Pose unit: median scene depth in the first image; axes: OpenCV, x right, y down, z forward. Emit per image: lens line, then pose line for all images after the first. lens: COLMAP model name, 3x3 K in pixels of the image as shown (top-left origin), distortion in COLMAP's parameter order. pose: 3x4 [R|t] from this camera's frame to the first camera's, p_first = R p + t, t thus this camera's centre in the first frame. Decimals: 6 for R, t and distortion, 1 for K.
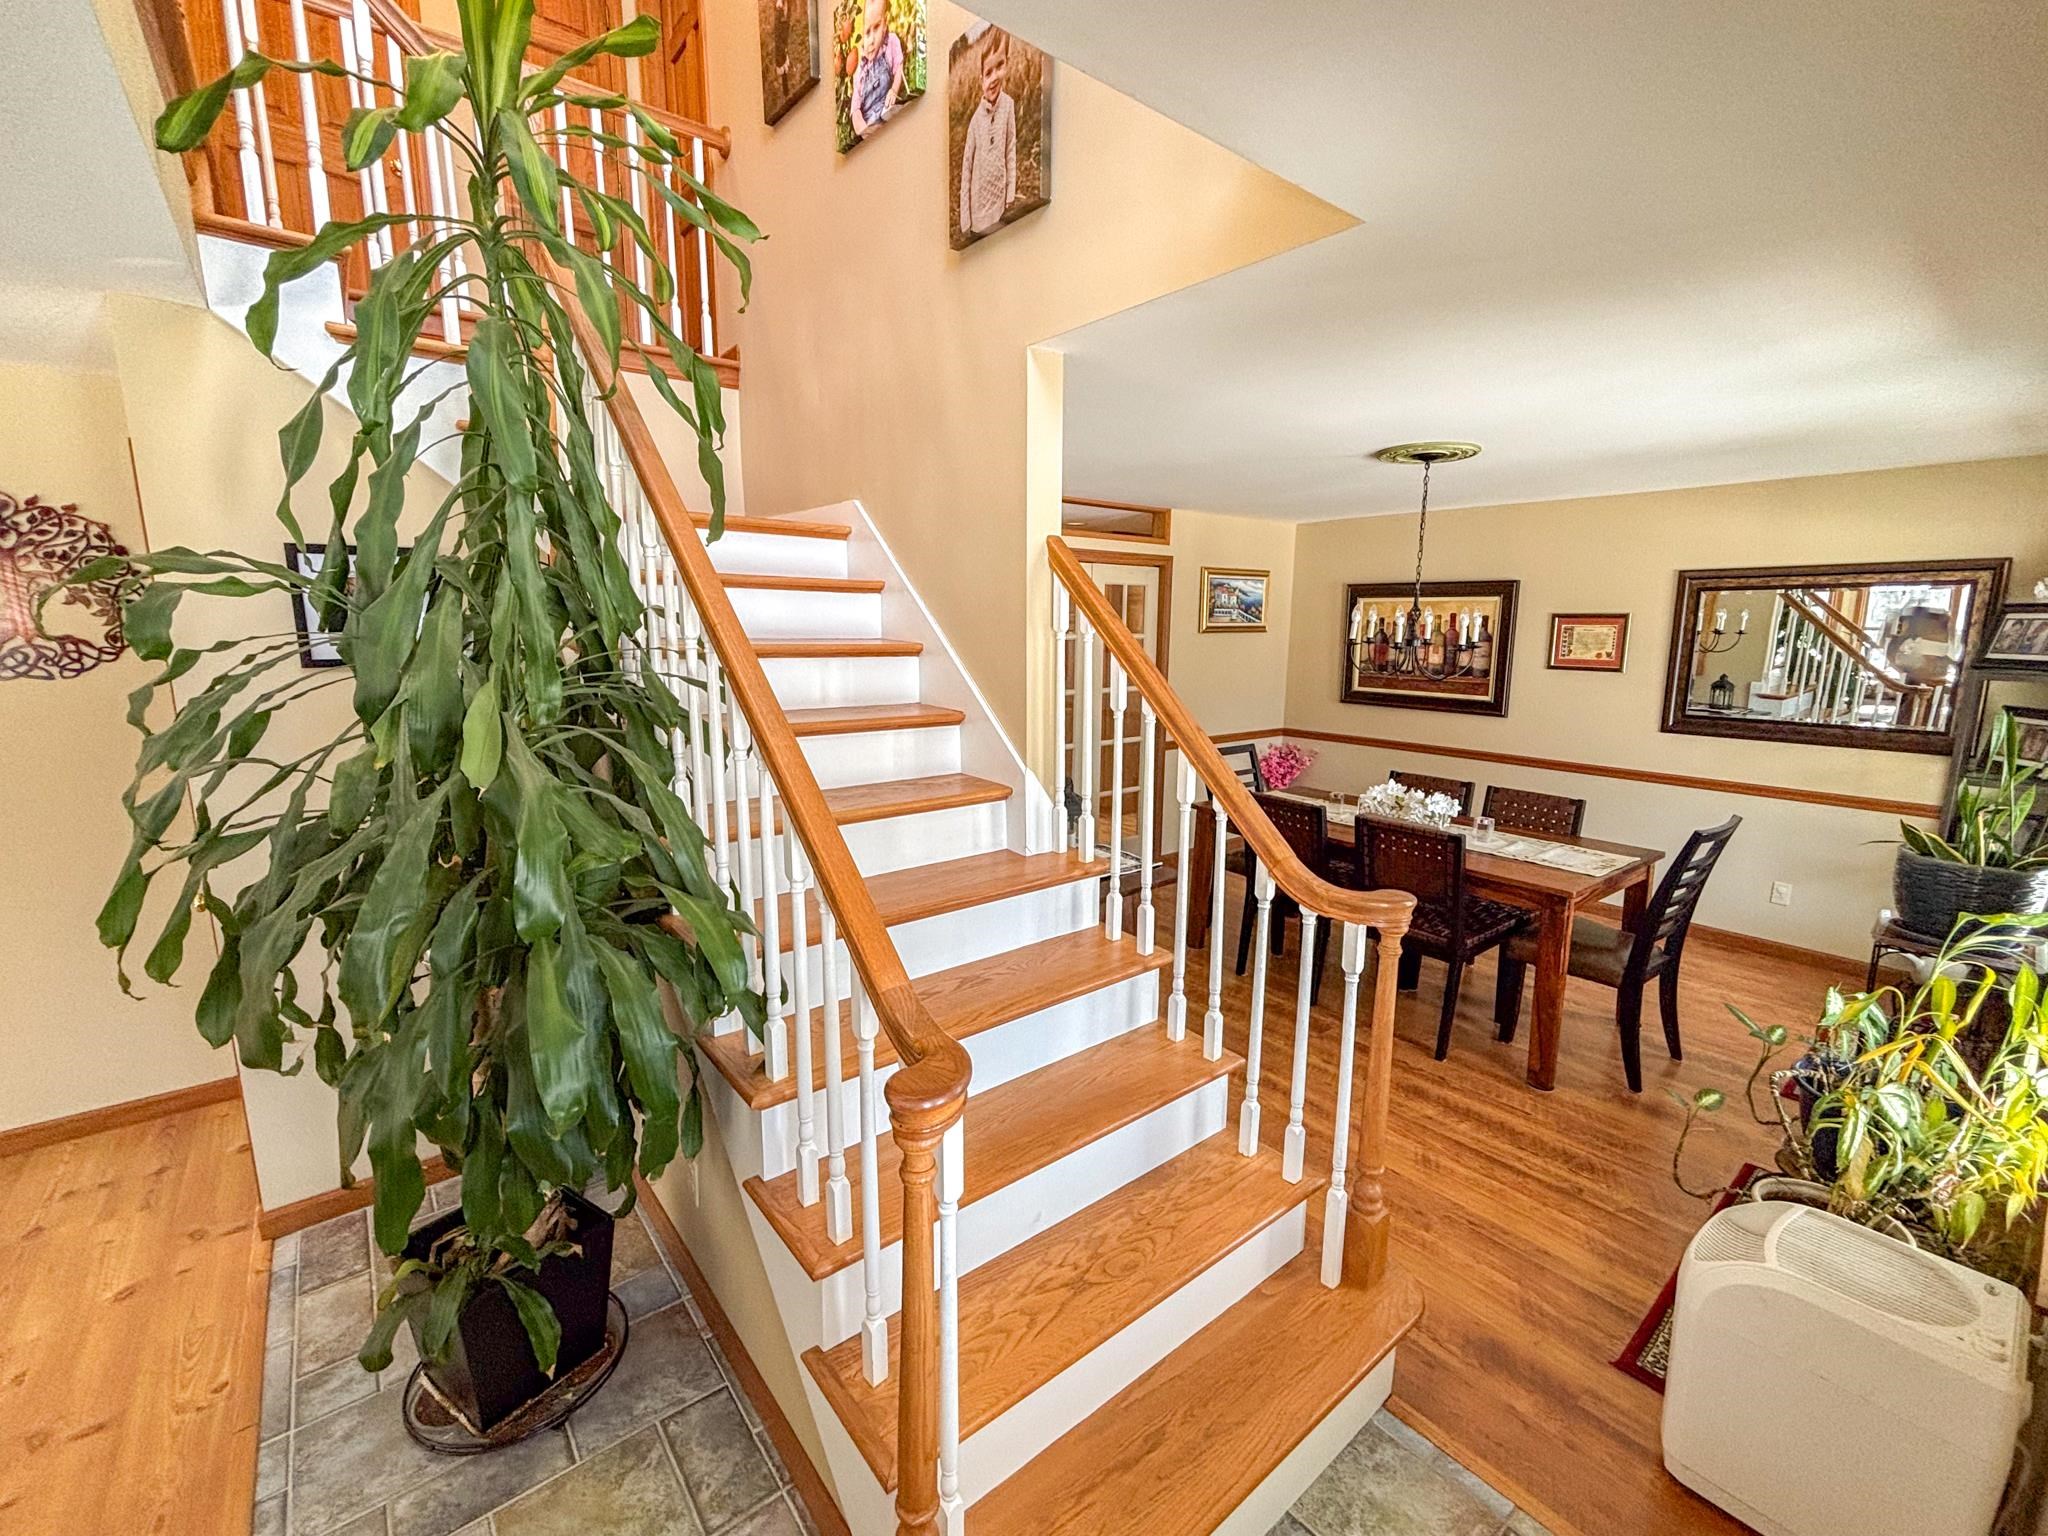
lens RADIAL K [[828.5, 0, 1021.6], [0, 828.5, 764.1], [0, 0, 1]] dist [-0.027285, 0.007756]
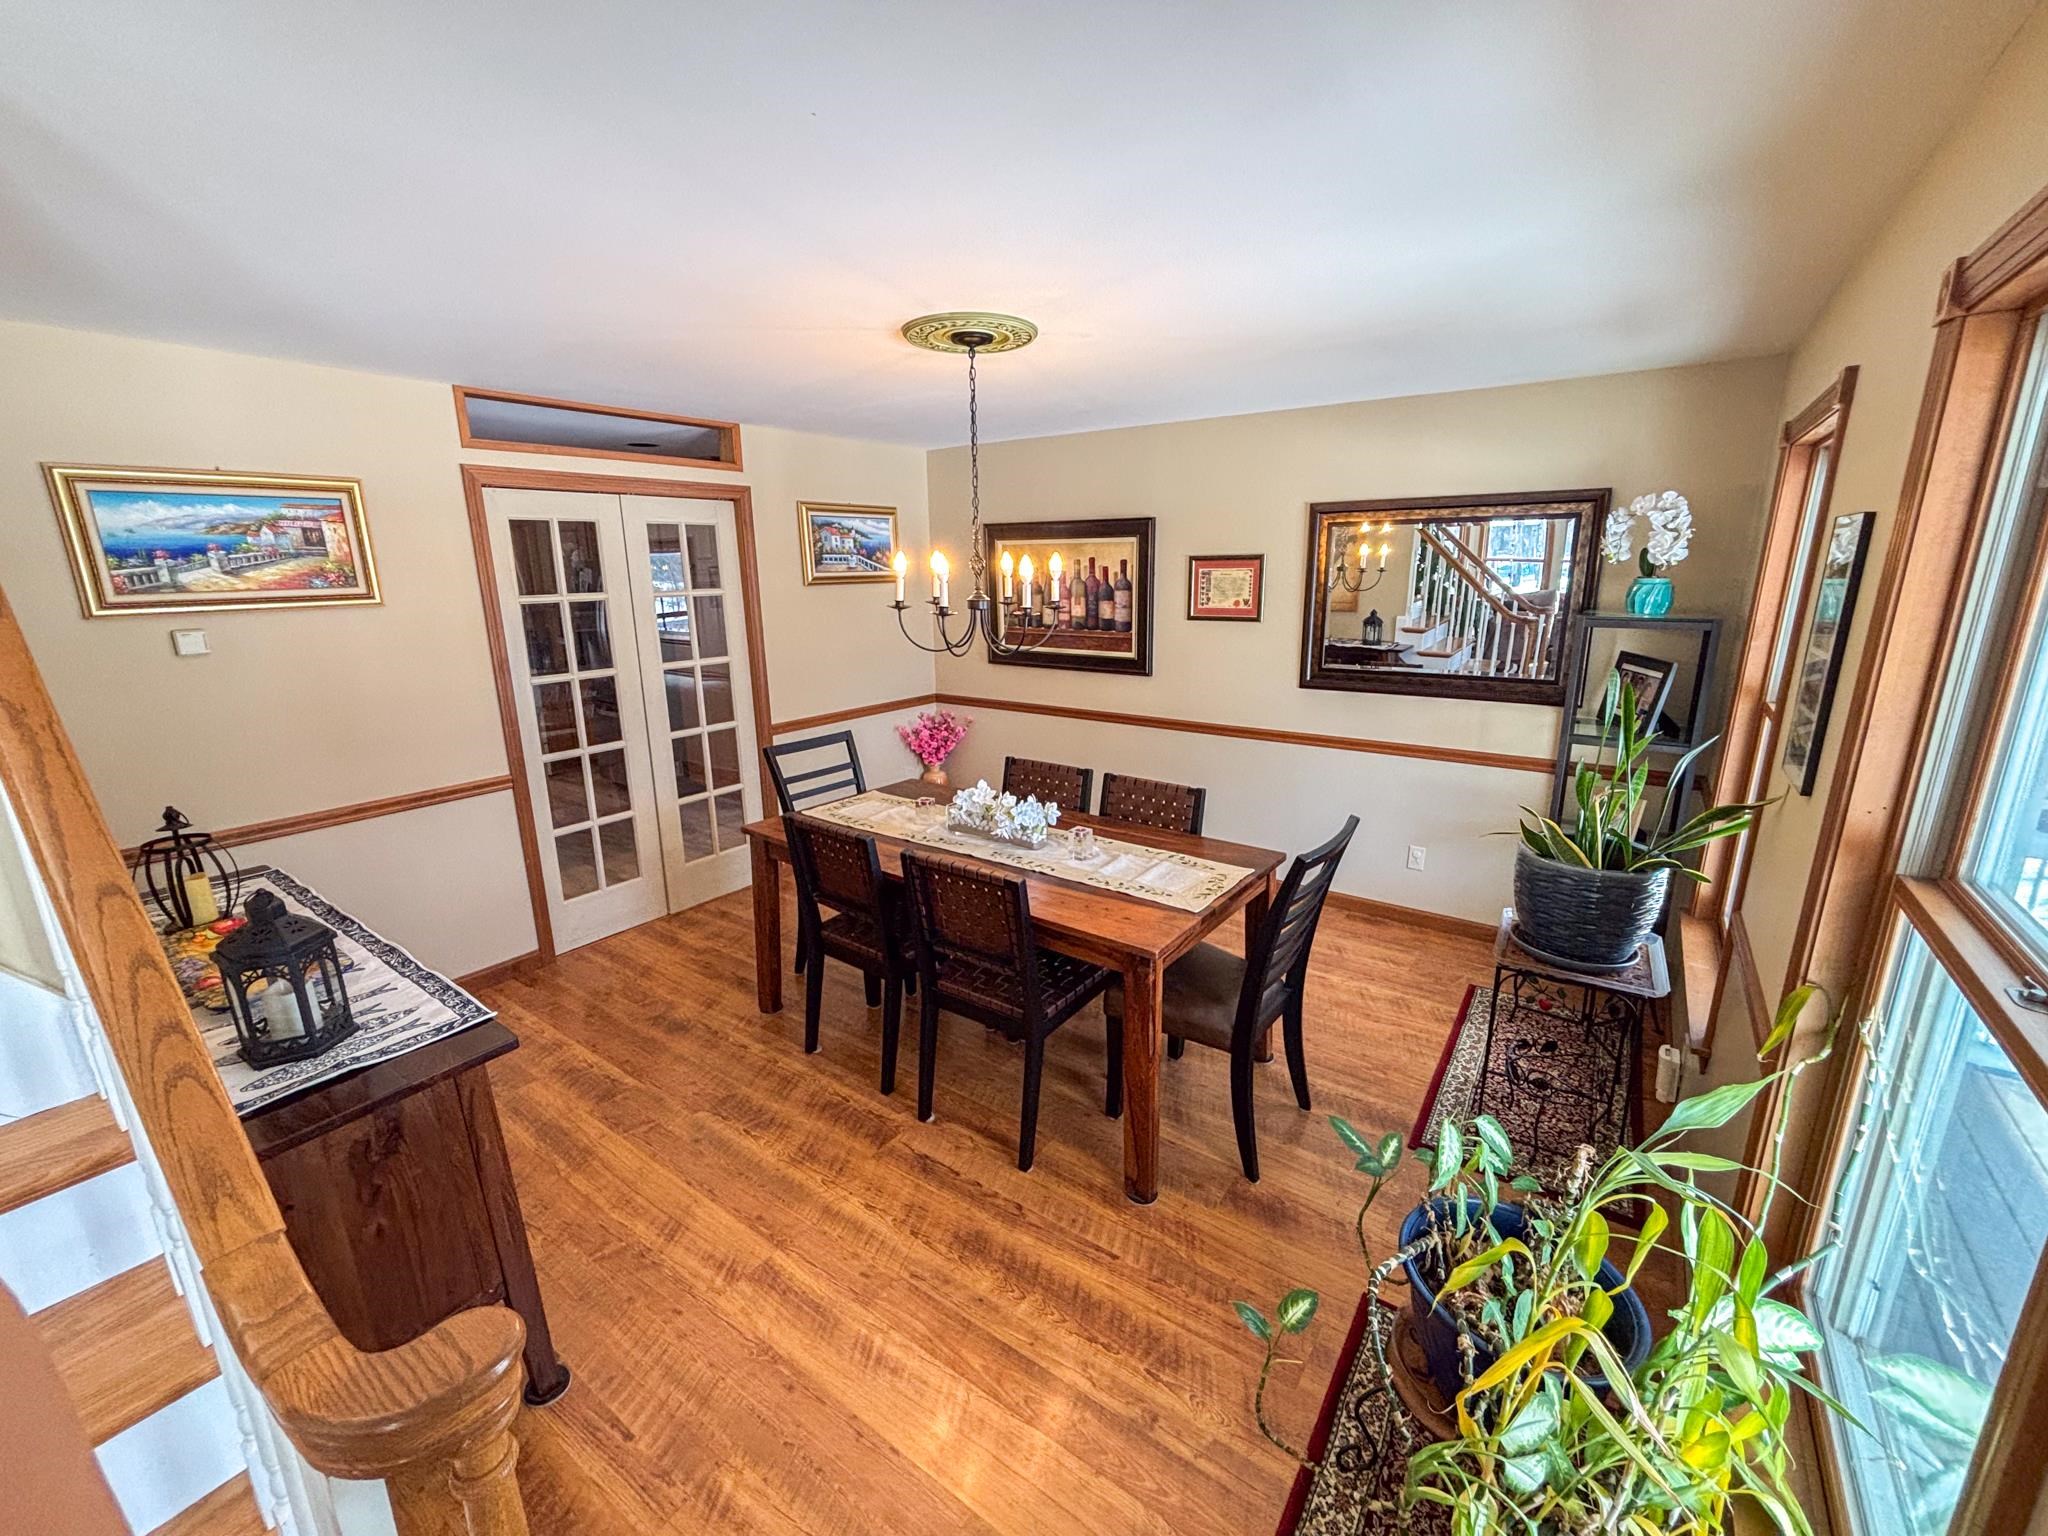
lens RADIAL K [[835.8, 0, 1012.5], [0, 835.8, 779.1], [0, 0, 1]] dist [0.001434, 0.000164]
pose [[0.956545, -0.086709, 0.278394, 0.203797], [0.063916, 0.993893, 0.089948, -0.040289], [-0.284493, -0.068246, 0.956246, 0.191668]]
